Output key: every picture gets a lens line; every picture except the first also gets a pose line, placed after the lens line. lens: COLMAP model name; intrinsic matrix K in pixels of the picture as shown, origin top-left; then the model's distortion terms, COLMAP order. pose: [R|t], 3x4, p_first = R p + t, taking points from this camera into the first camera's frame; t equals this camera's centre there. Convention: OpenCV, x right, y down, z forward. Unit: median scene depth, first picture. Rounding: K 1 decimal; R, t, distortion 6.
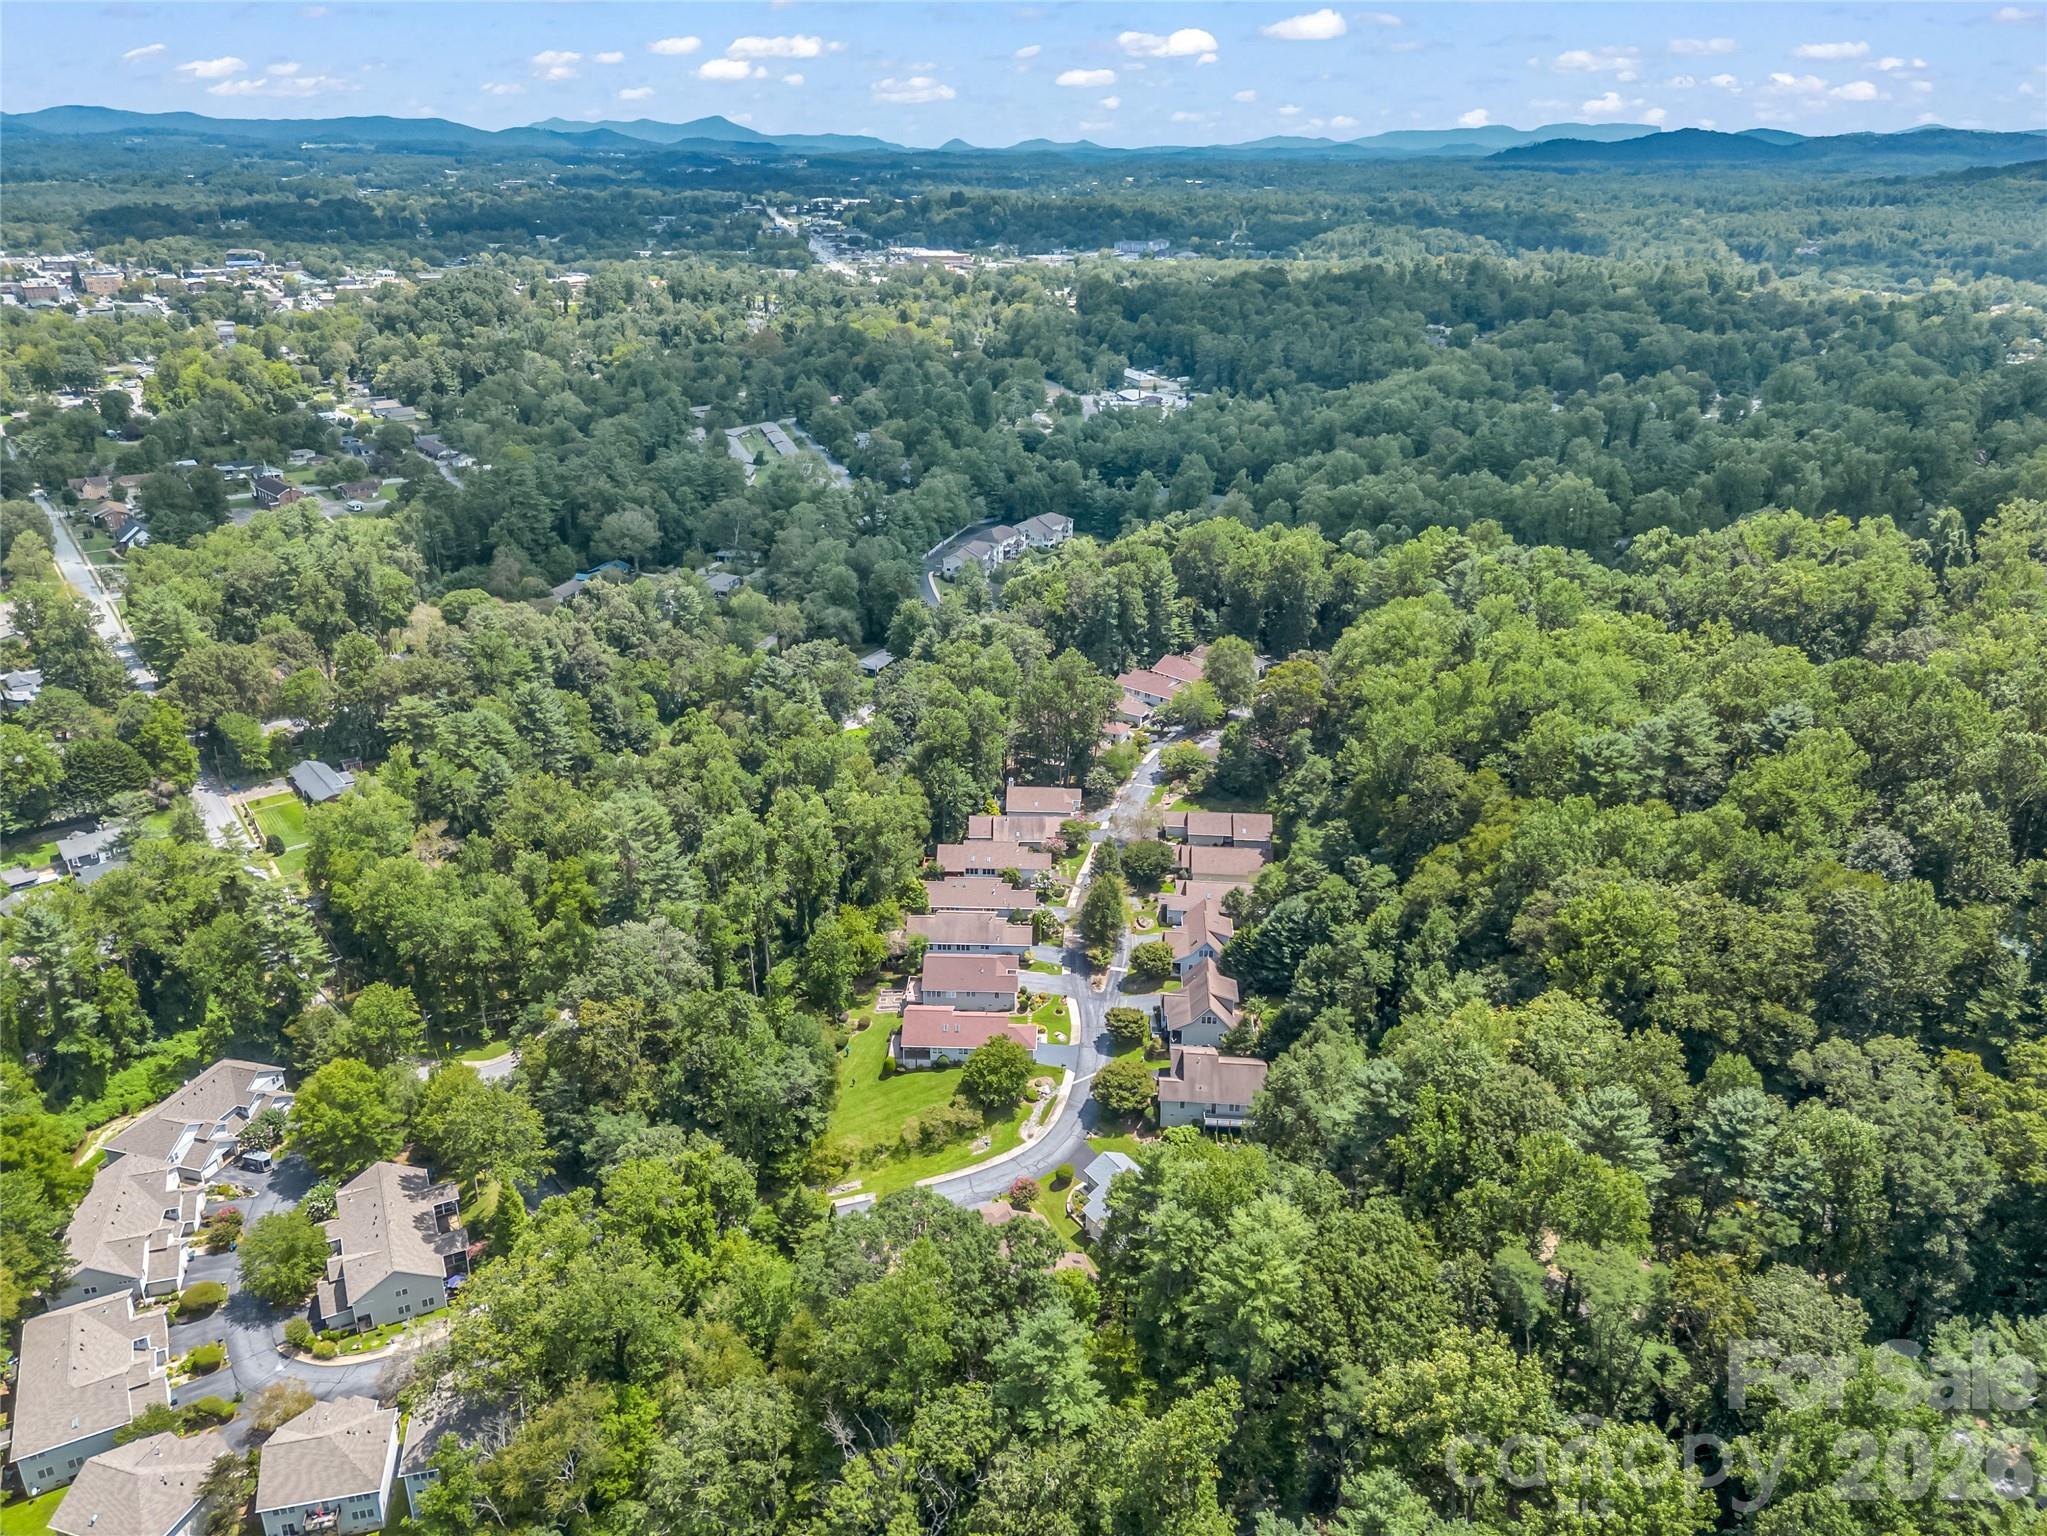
lens RADIAL K [[1501.2, 0, 1017.0], [0, 1501.2, 769.7], [0, 0, 1]] dist [0.052358, -0.048950]
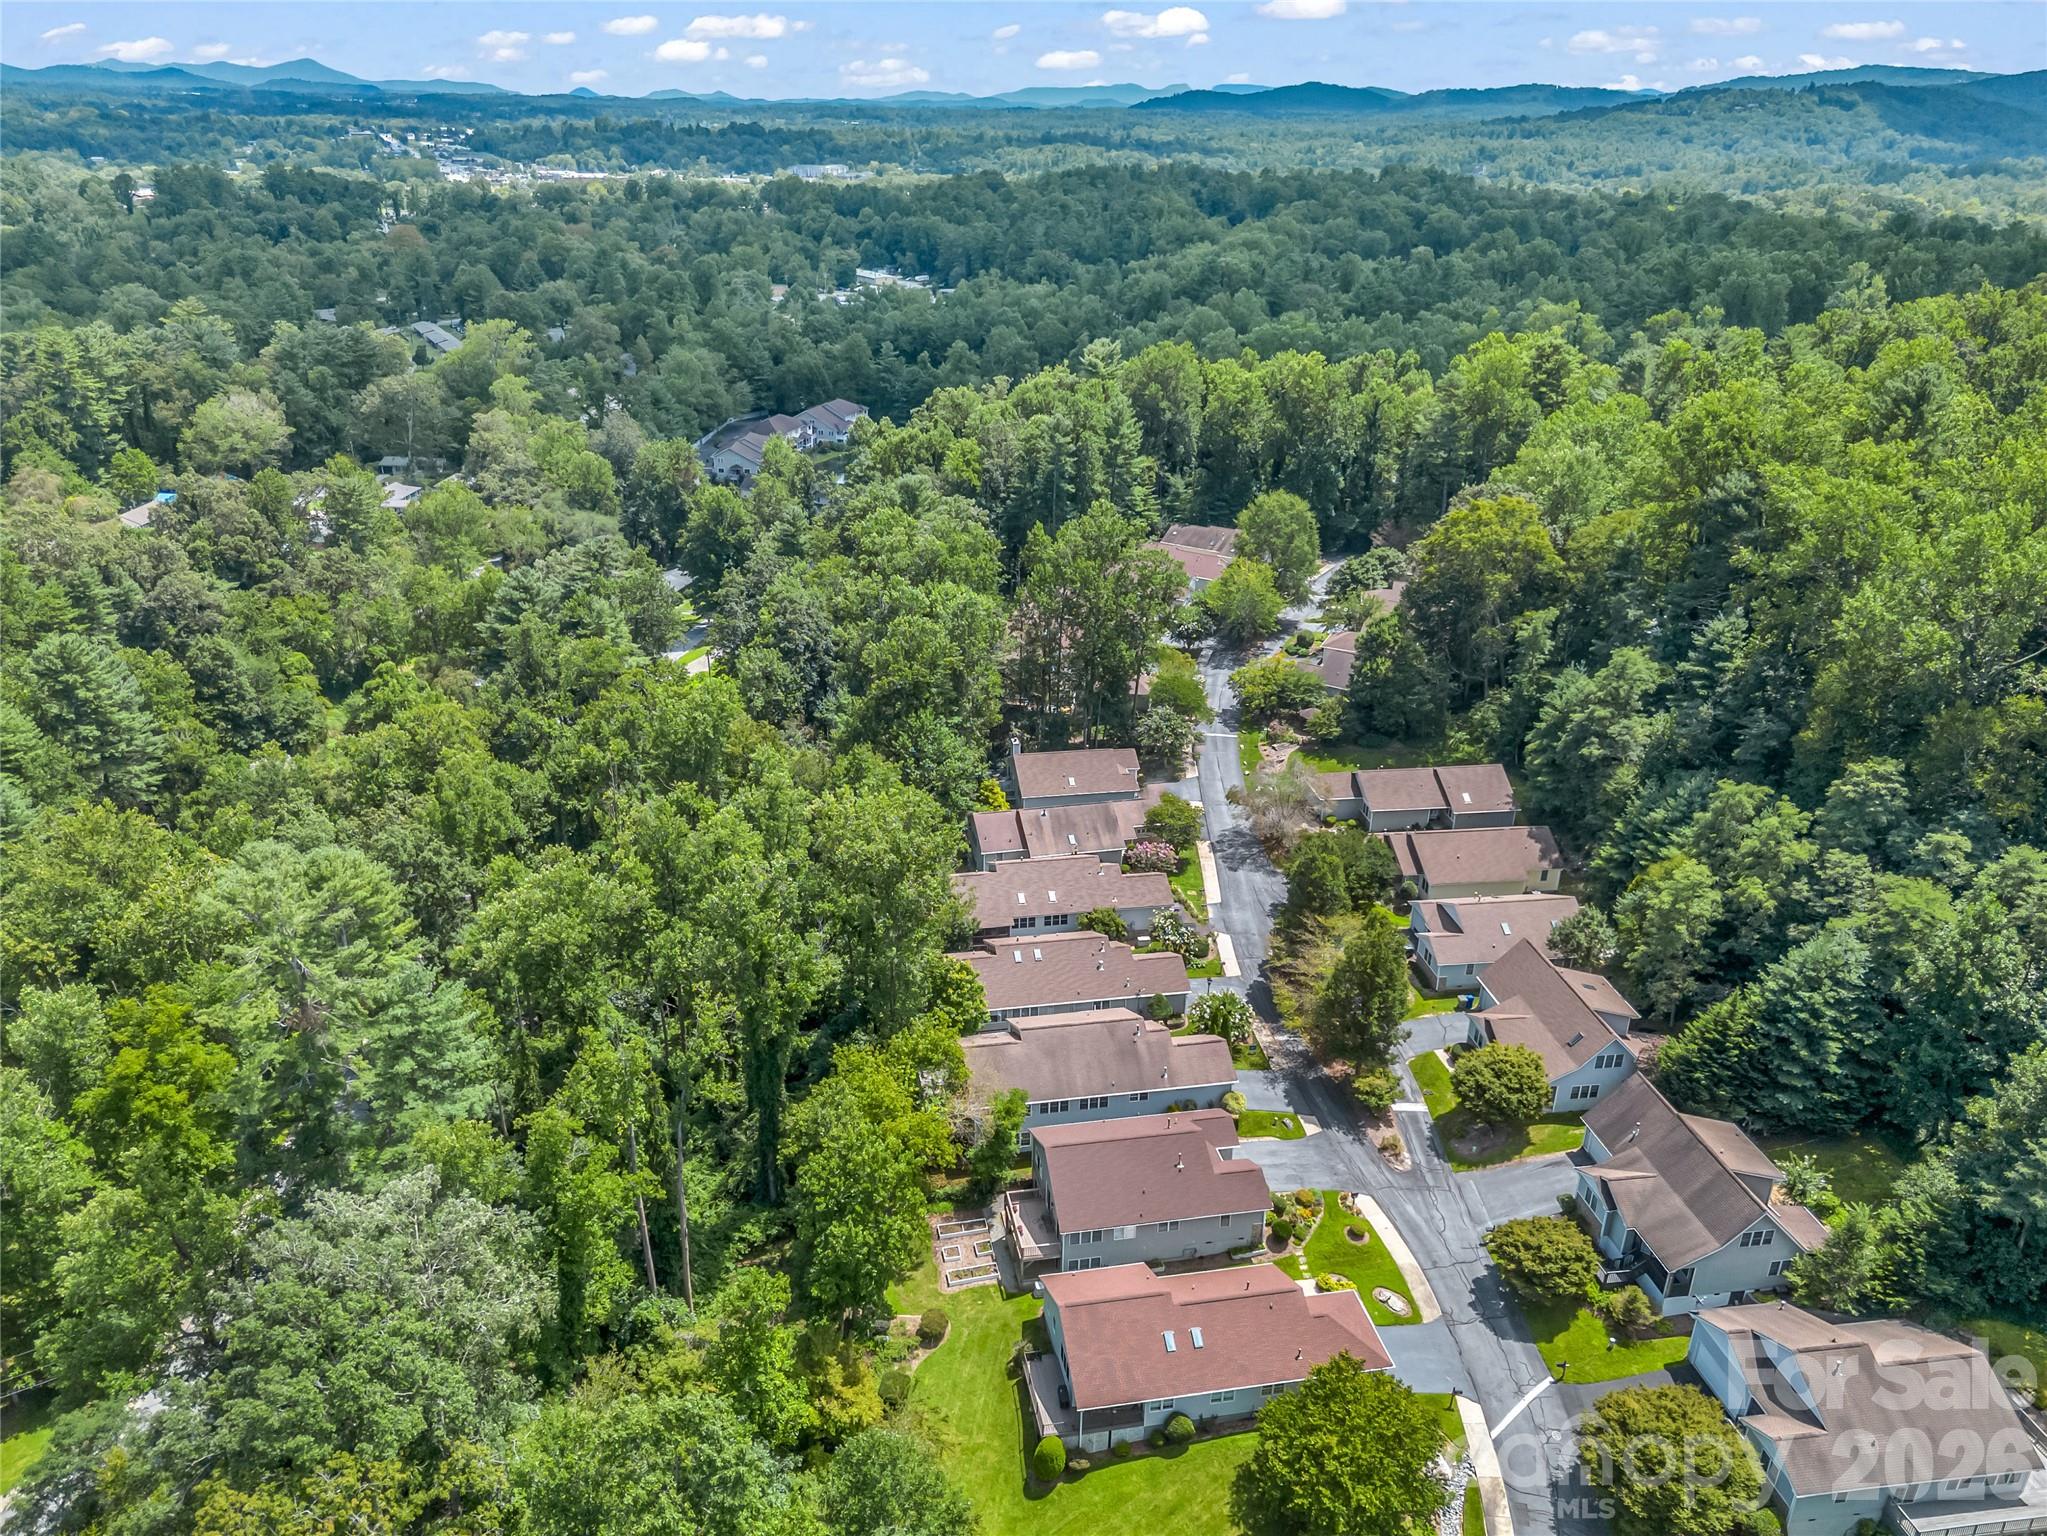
lens RADIAL K [[1501.2, 0, 1017.0], [0, 1501.2, 769.7], [0, 0, 1]] dist [0.052358, -0.048950]
pose [[0.975569, -0.083202, 0.203330, -0.107767], [0.078497, 0.996429, 0.031106, -0.000248], [-0.205192, -0.014386, 0.978616, 0.409722]]
